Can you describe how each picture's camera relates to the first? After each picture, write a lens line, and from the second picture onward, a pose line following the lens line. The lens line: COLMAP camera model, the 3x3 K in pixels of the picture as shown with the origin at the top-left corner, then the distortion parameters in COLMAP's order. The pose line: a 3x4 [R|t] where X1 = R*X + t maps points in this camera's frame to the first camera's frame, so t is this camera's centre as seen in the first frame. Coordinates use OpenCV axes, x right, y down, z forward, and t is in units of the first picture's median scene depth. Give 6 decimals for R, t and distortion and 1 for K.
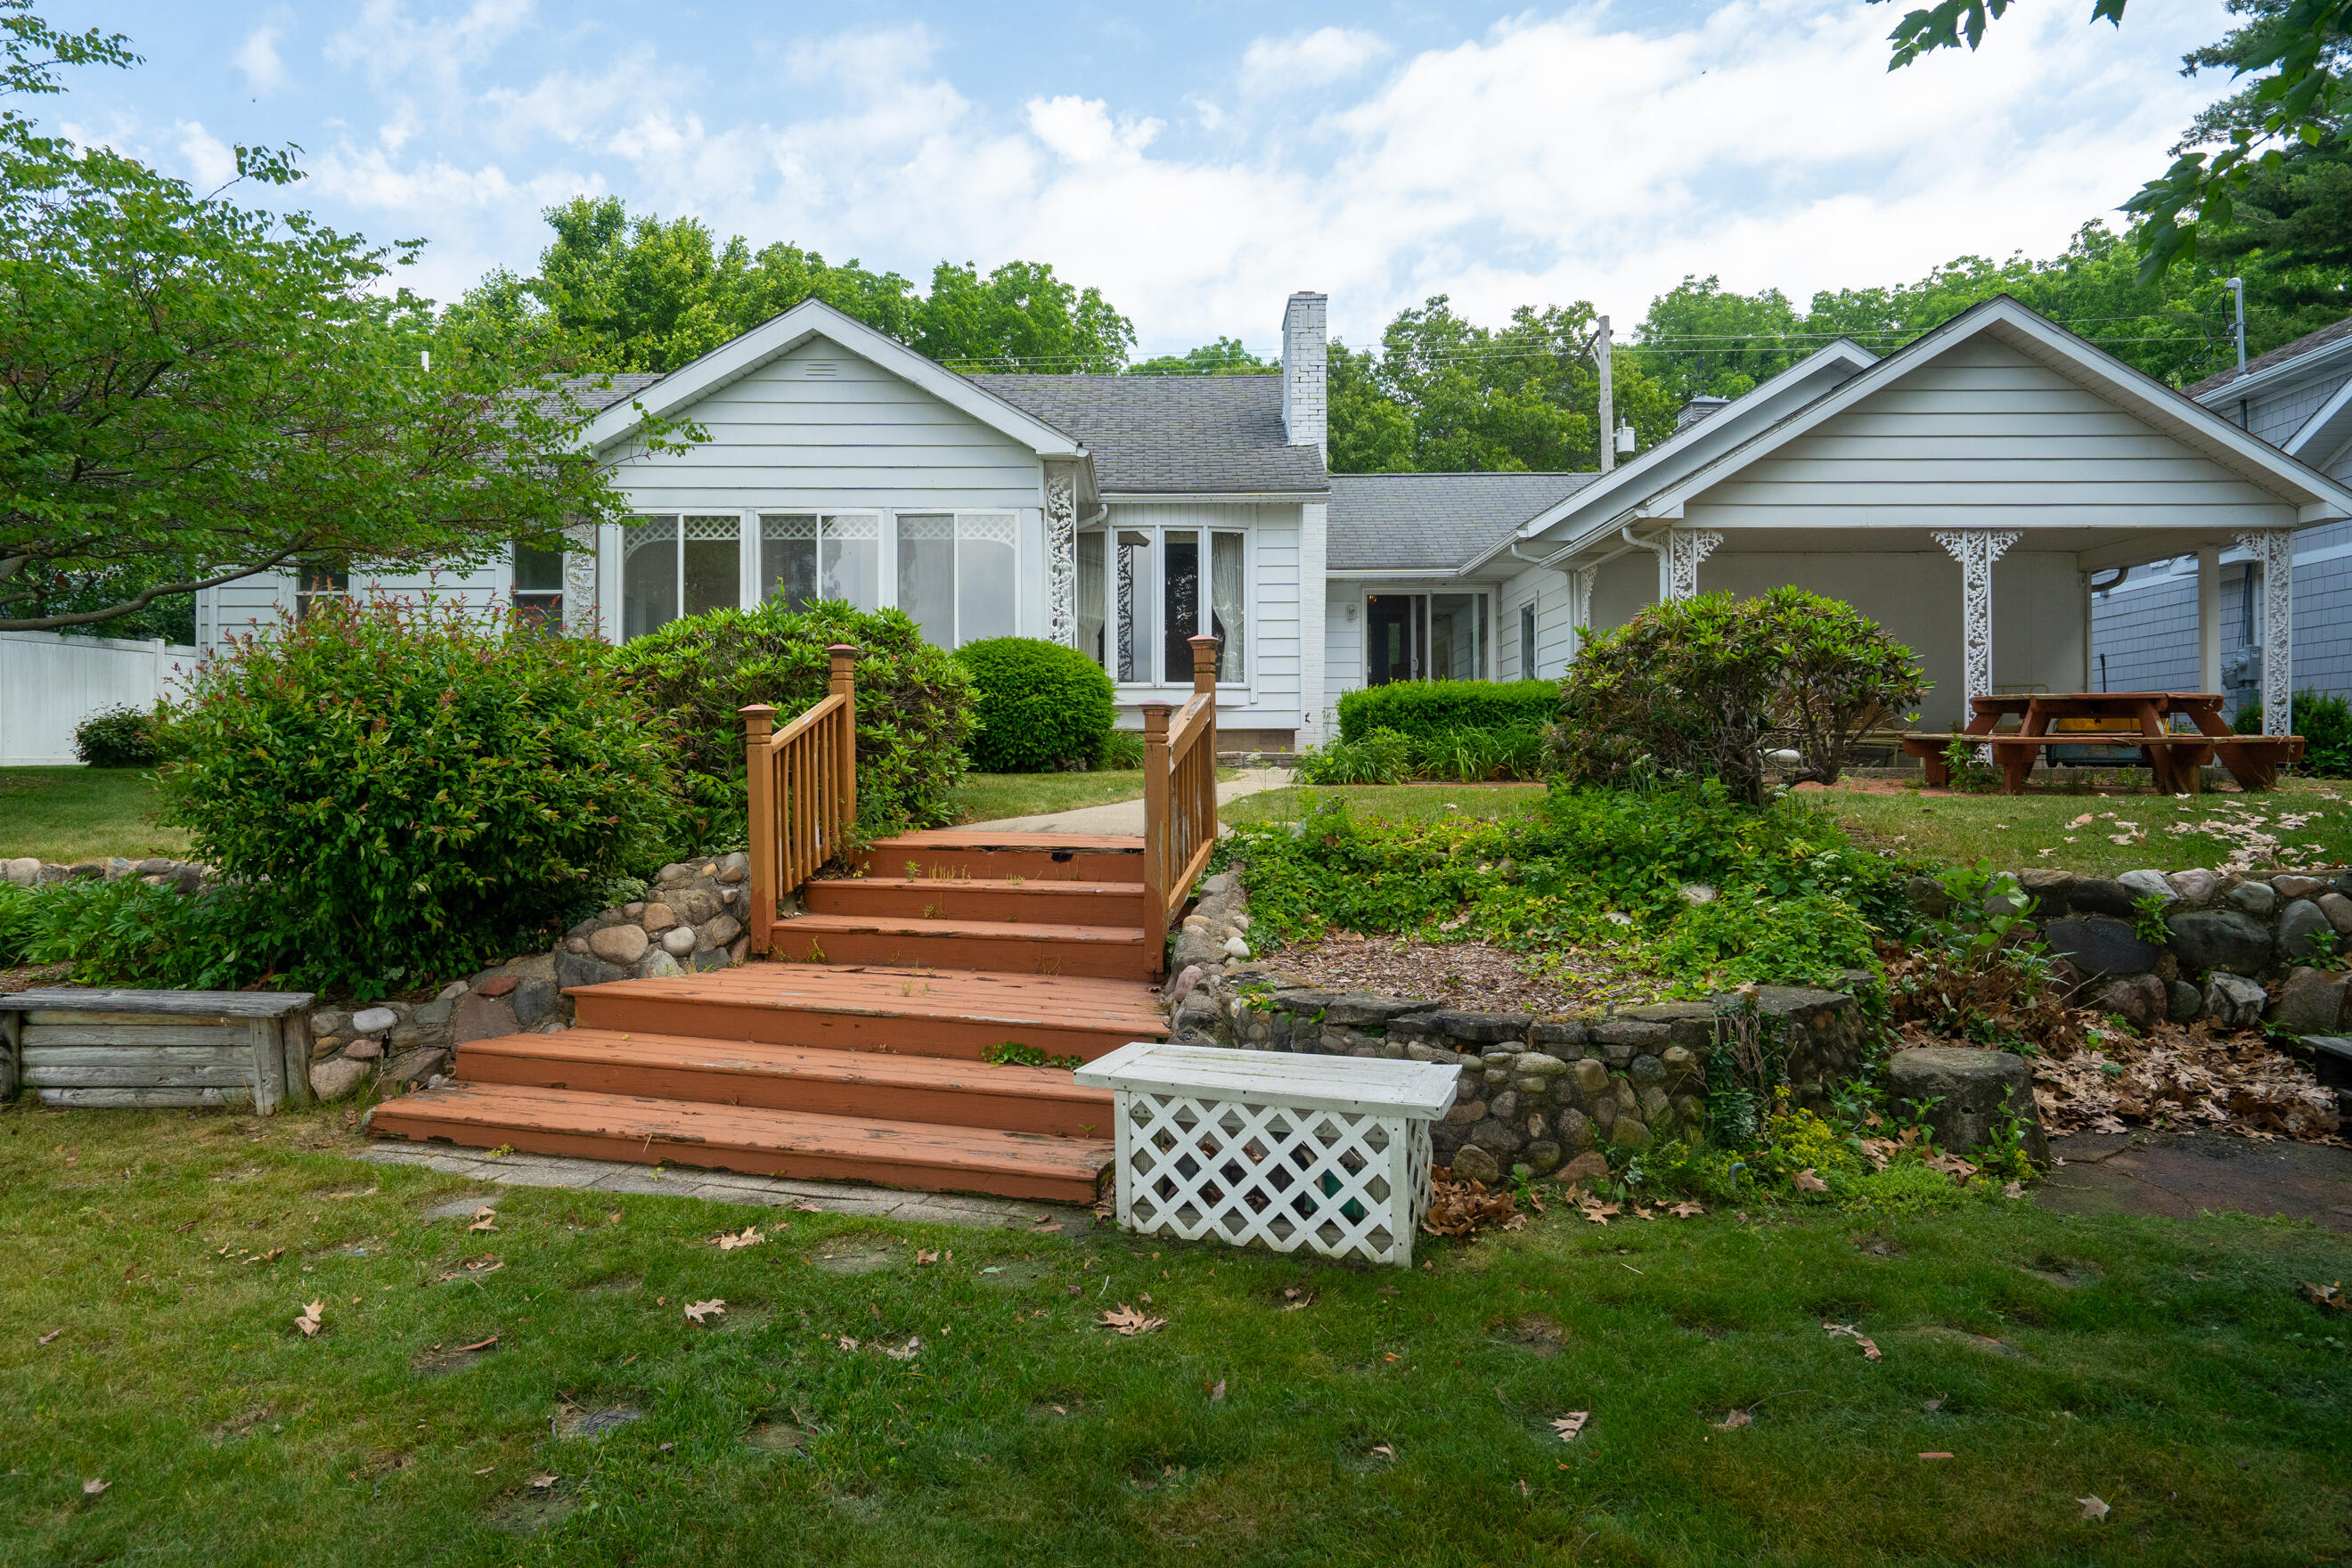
lens RADIAL K [[1323.3, 0, 1180.6], [0, 1323.3, 760.1], [0, 0, 1]] dist [0.001775, 0.000184]
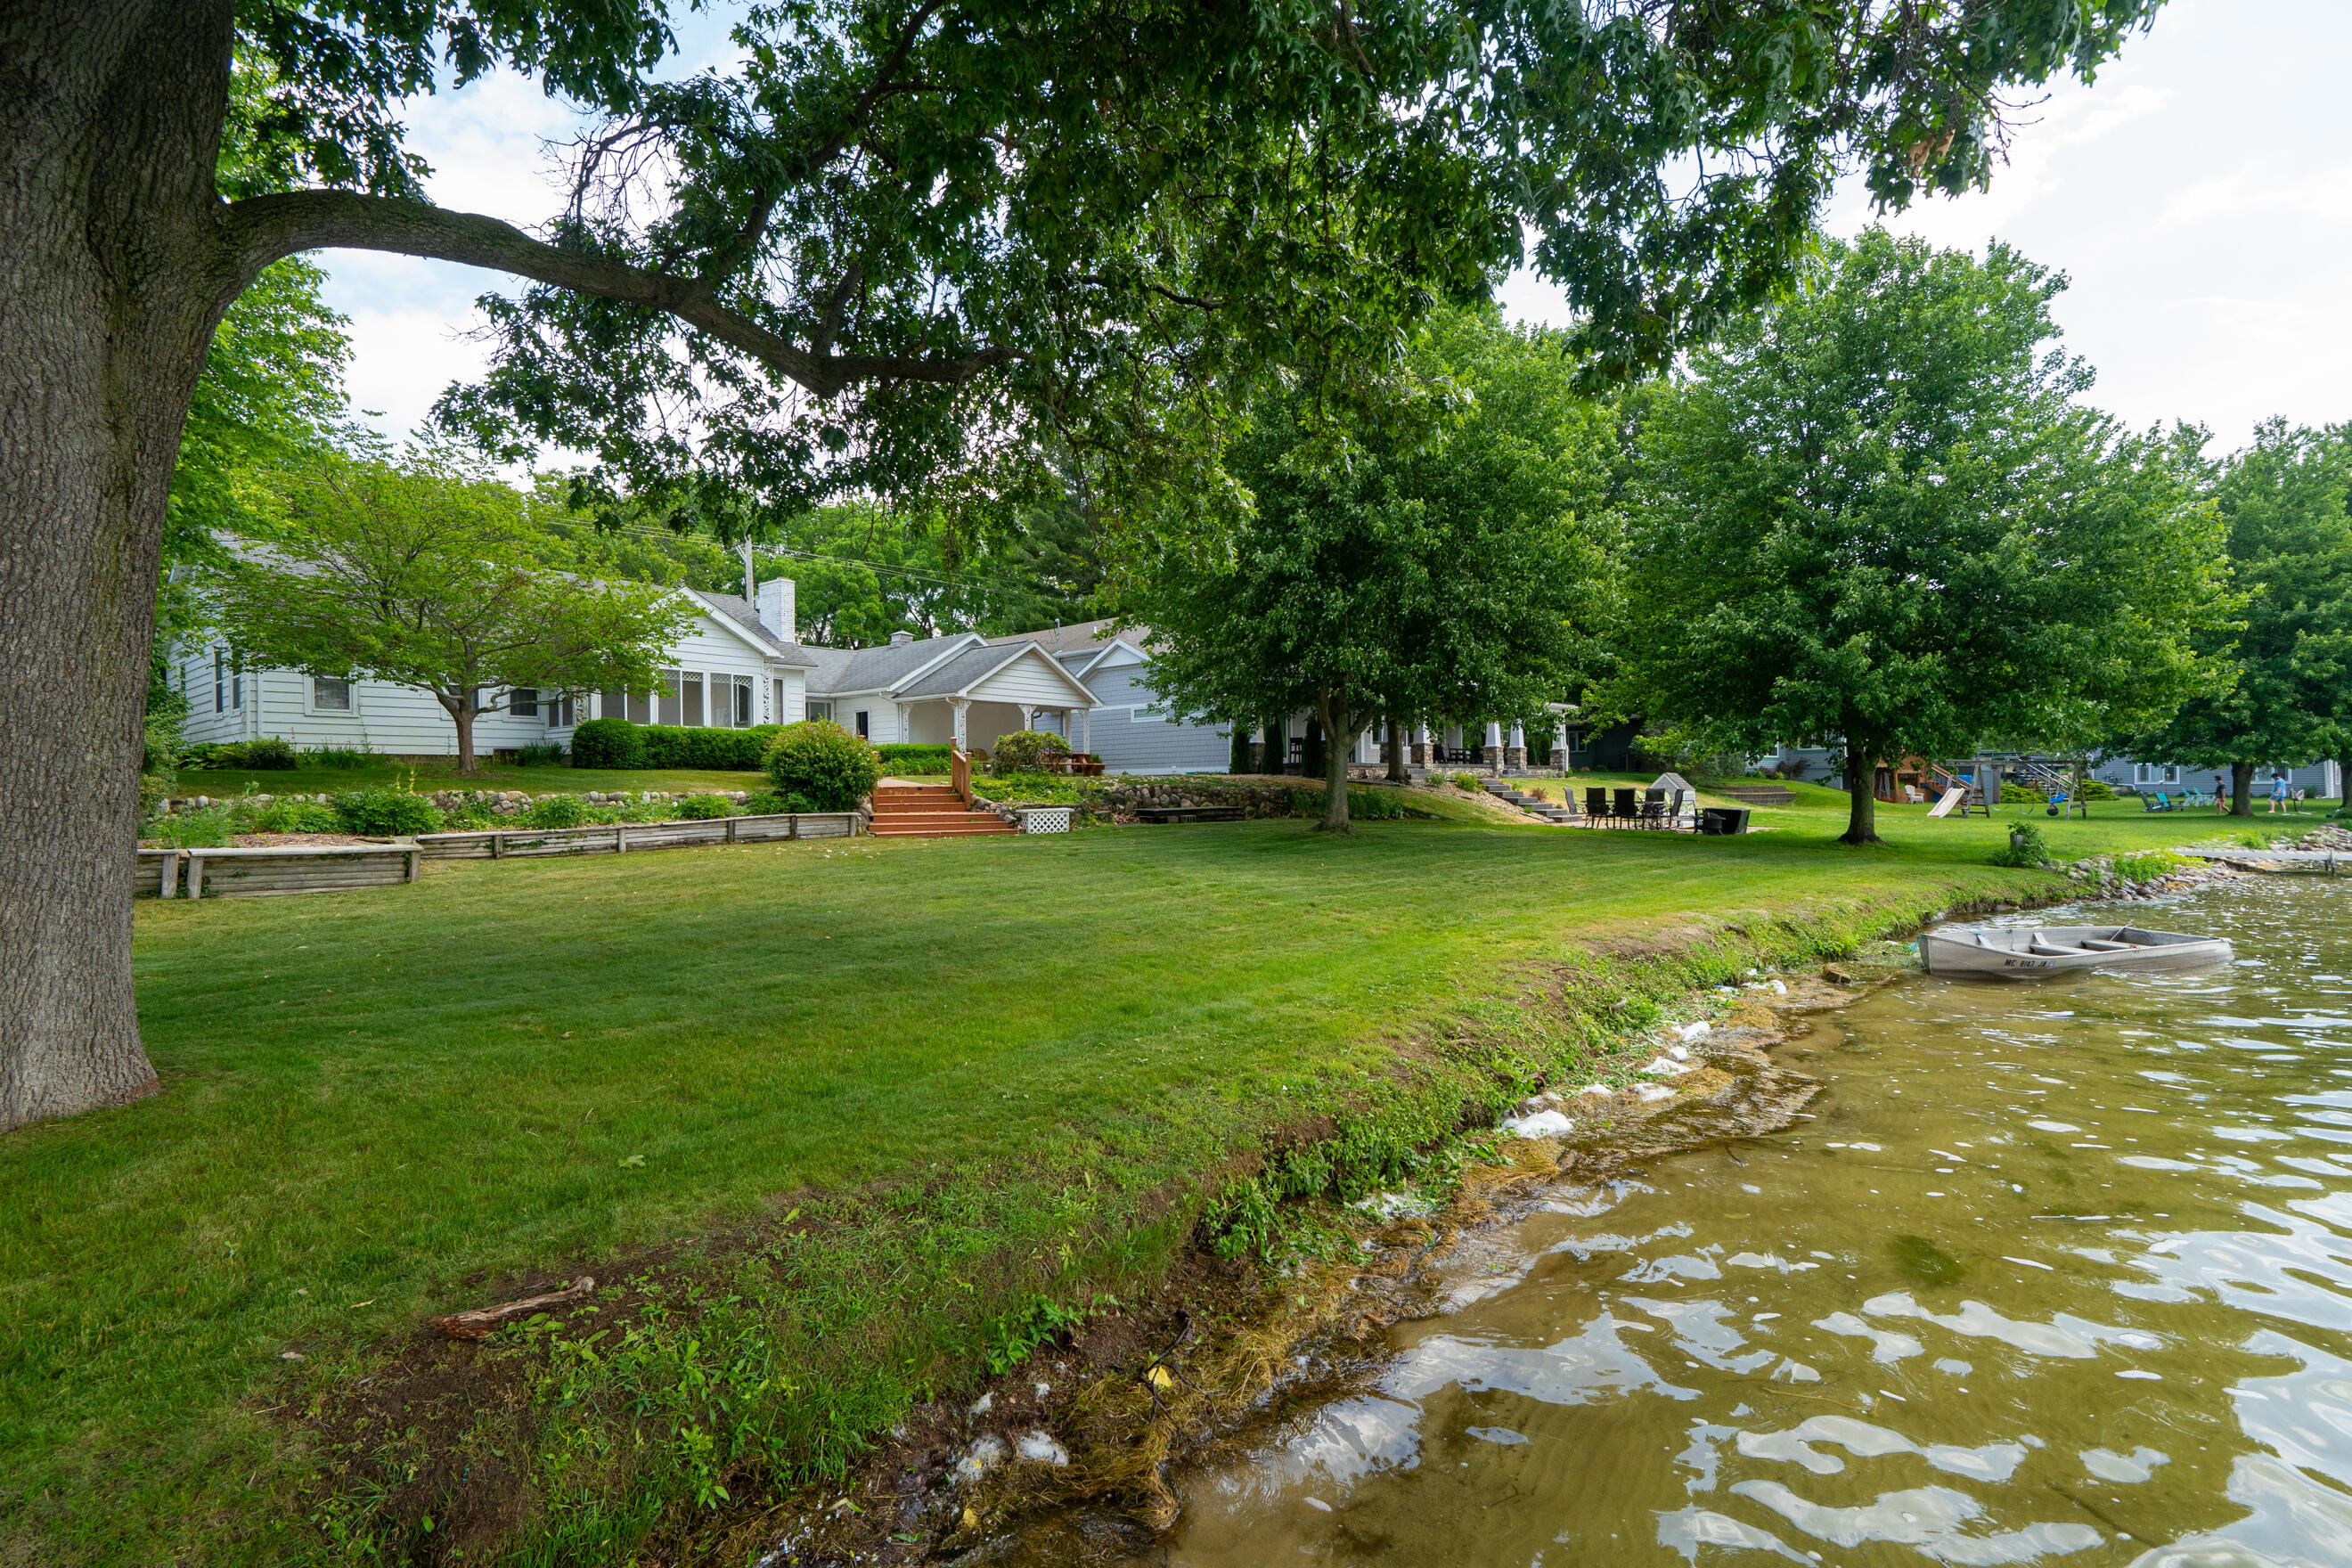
lens RADIAL K [[1068.0, 0, 1160.5], [0, 1068.0, 757.0], [0, 0, 1]] dist [-0.019636, 0.013993]
pose [[0.622547, 0.016217, 0.782415, -1.714465], [0.008956, 0.999572, -0.027844, 0.056910], [-0.782531, 0.024342, 0.622135, -1.272941]]
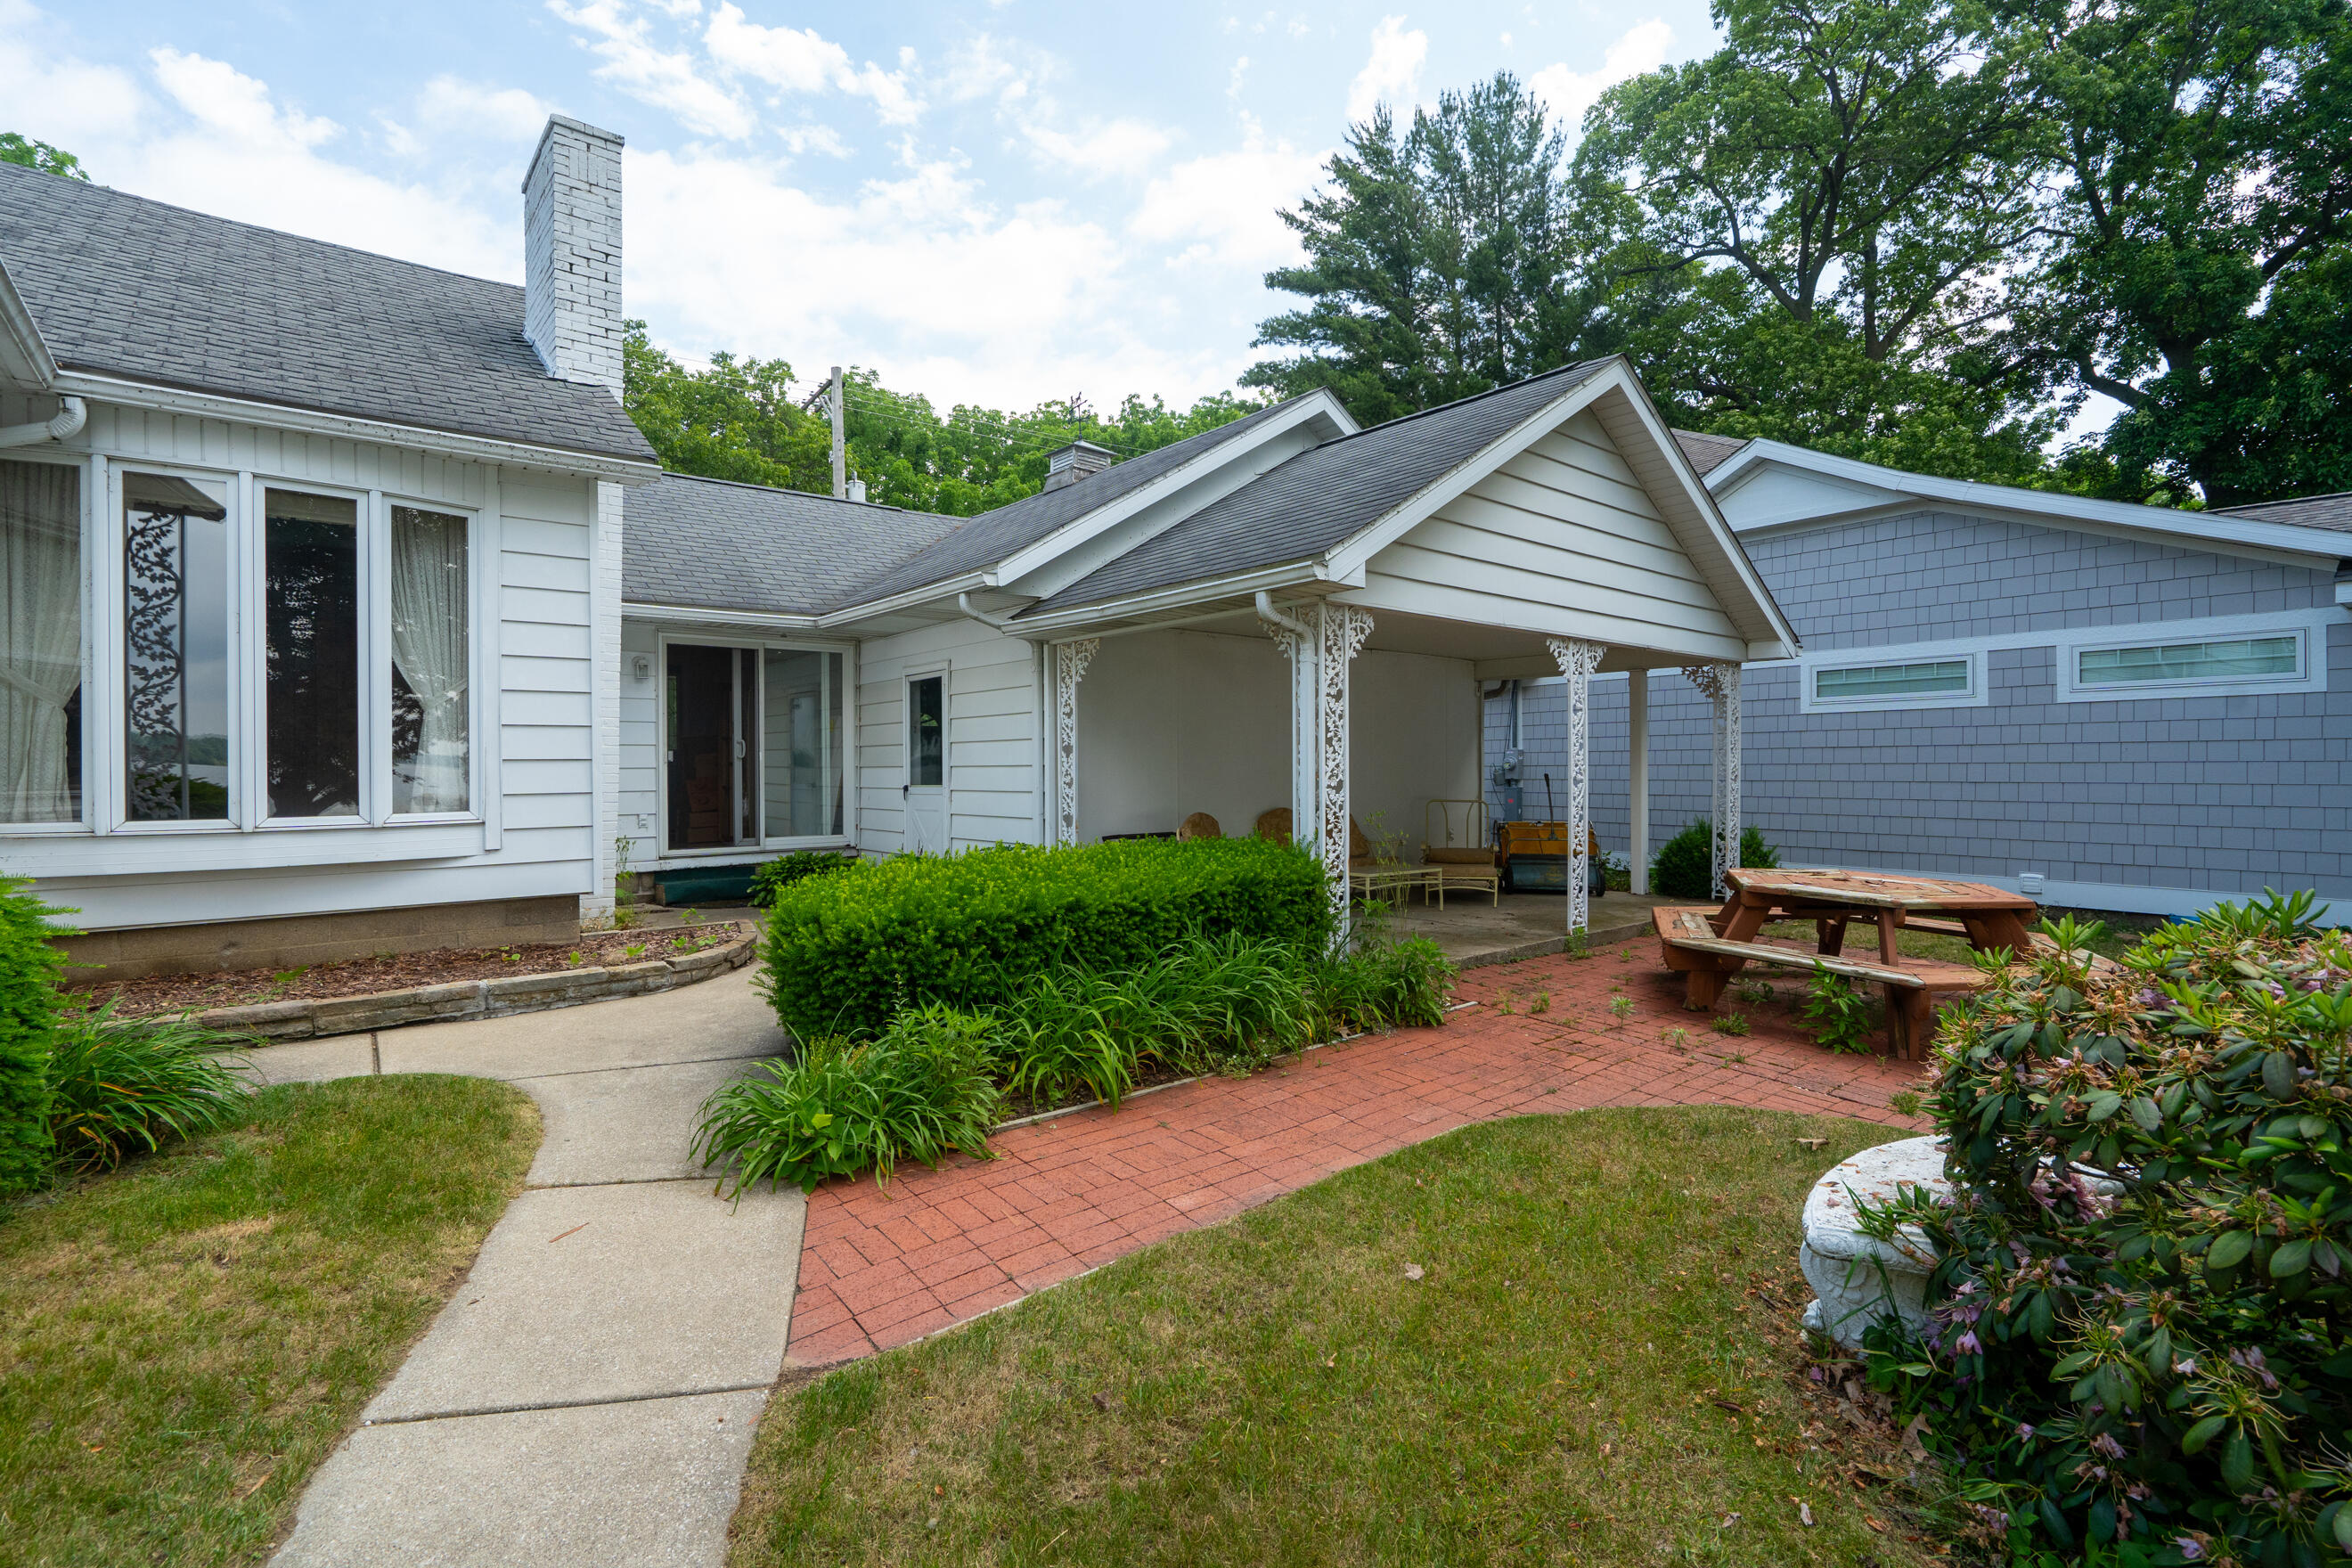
lens RADIAL K [[1068.0, 0, 1160.5], [0, 1068.0, 757.0], [0, 0, 1]] dist [-0.019636, 0.013993]
pose [[0.773378, 0.004808, 0.633927, -0.007300], [-0.000432, 0.999975, -0.007057, -0.121369], [-0.633946, 0.005184, 0.773360, 0.816343]]
